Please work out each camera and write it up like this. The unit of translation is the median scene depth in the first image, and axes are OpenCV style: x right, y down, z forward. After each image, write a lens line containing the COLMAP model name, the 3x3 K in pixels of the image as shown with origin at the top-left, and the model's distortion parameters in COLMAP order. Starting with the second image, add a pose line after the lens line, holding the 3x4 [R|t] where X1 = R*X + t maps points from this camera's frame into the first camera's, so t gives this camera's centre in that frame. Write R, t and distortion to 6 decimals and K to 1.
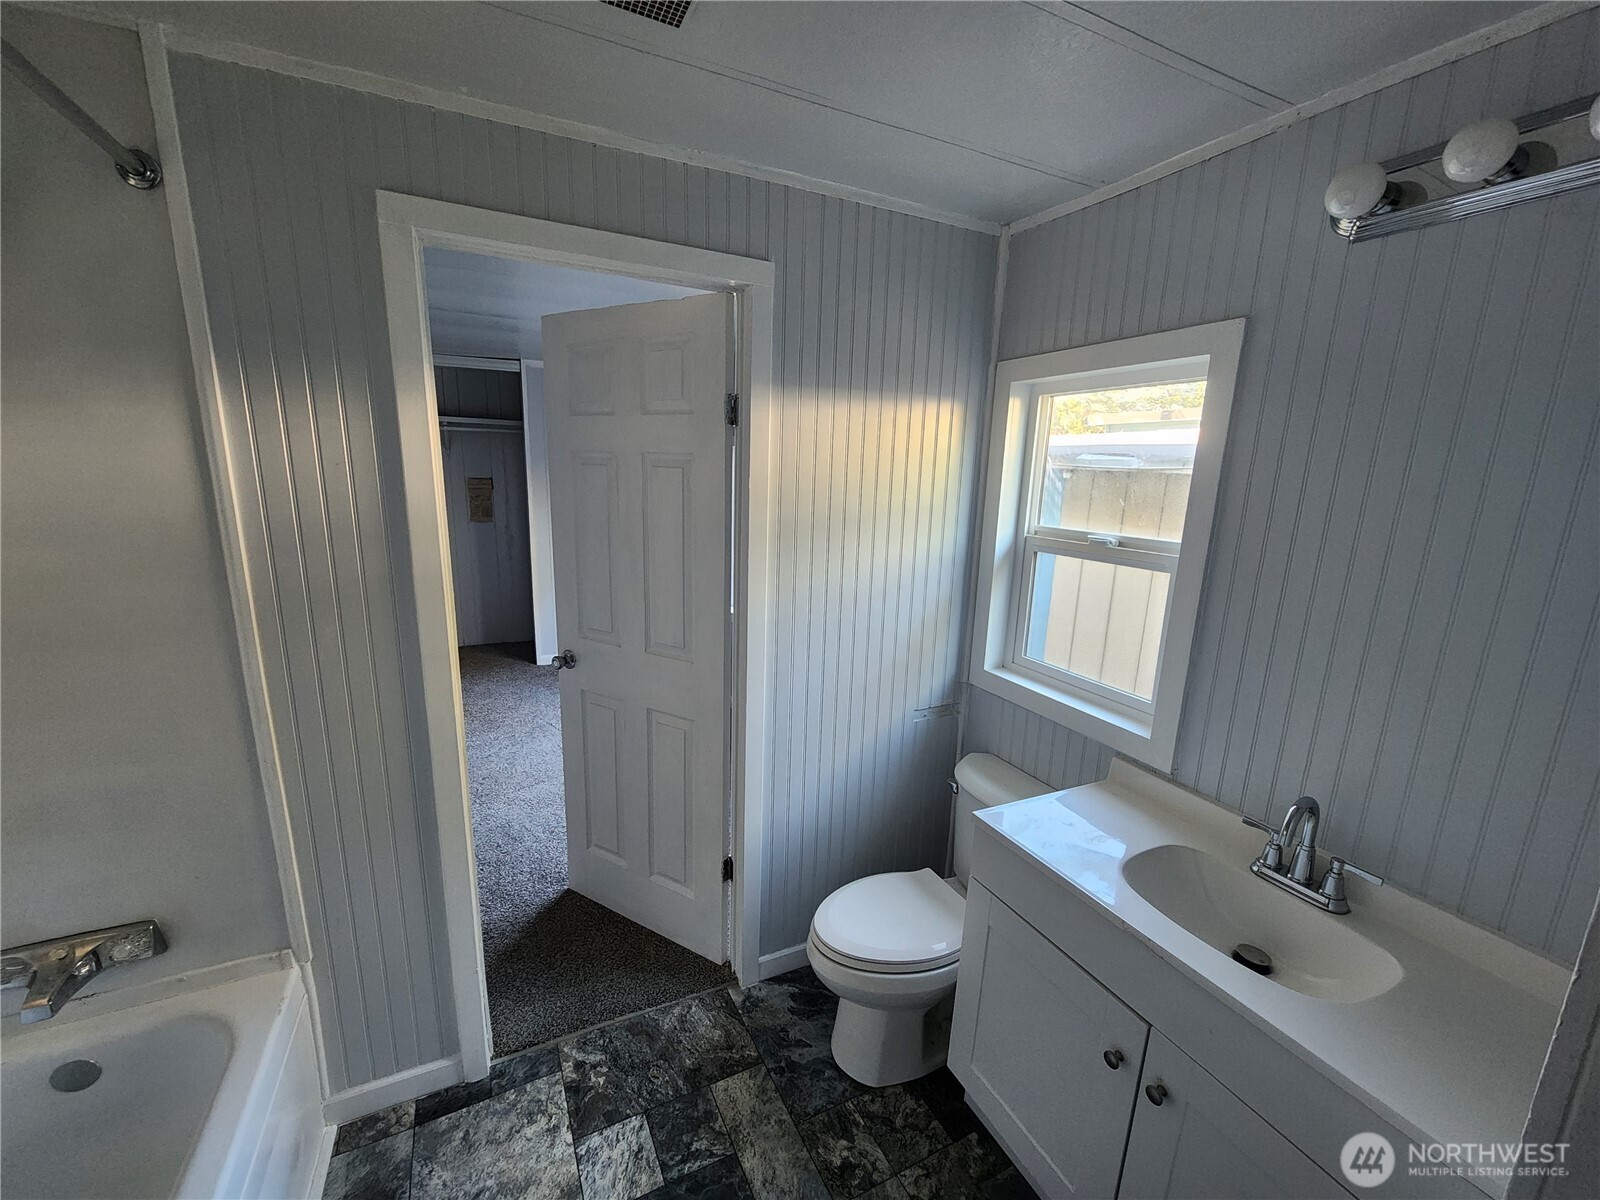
lens RADIAL K [[647.9, 0, 803.3], [0, 647.9, 609.5], [0, 0, 1]] dist [-0.001205, 0.000121]
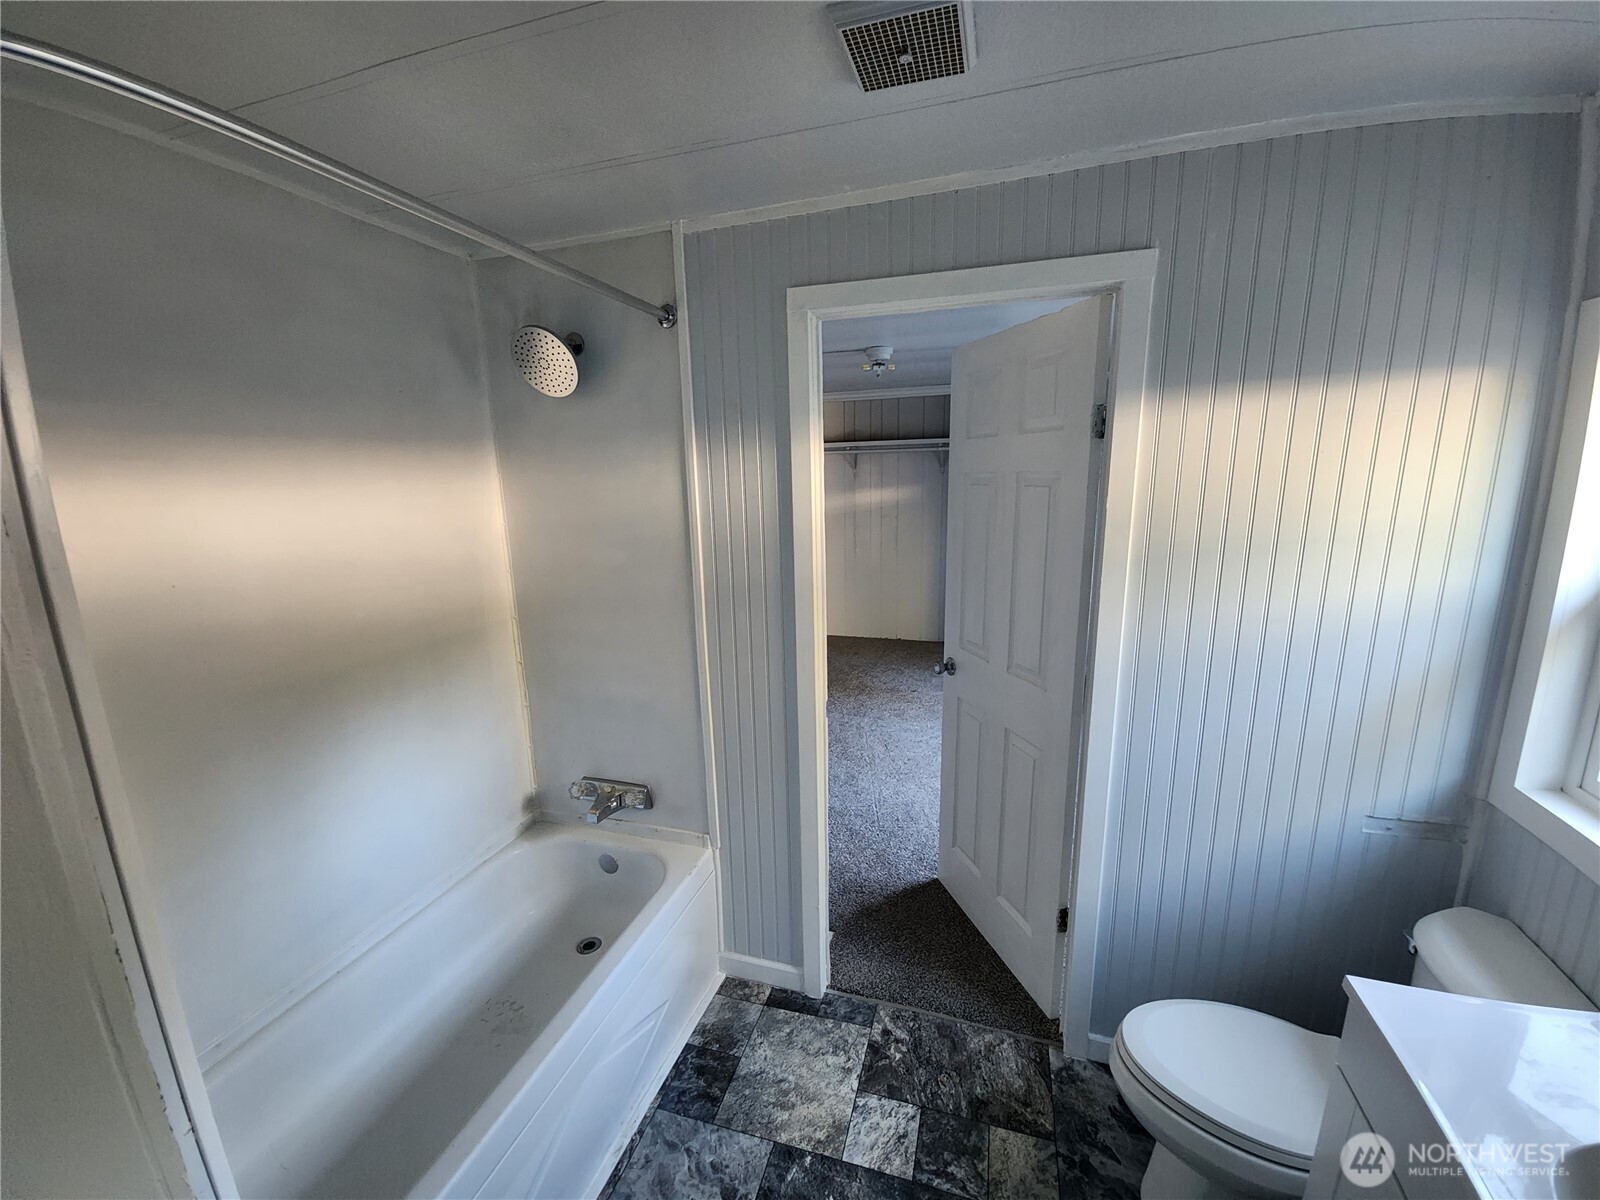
lens RADIAL K [[647.9, 0, 803.3], [0, 647.9, 609.5], [0, 0, 1]] dist [-0.001205, 0.000121]
pose [[0.721148, 0.099254, -0.685634, 0.248286], [-0.106519, 0.993801, 0.031829, -0.032301], [0.684543, 0.050080, 0.727250, 0.070202]]
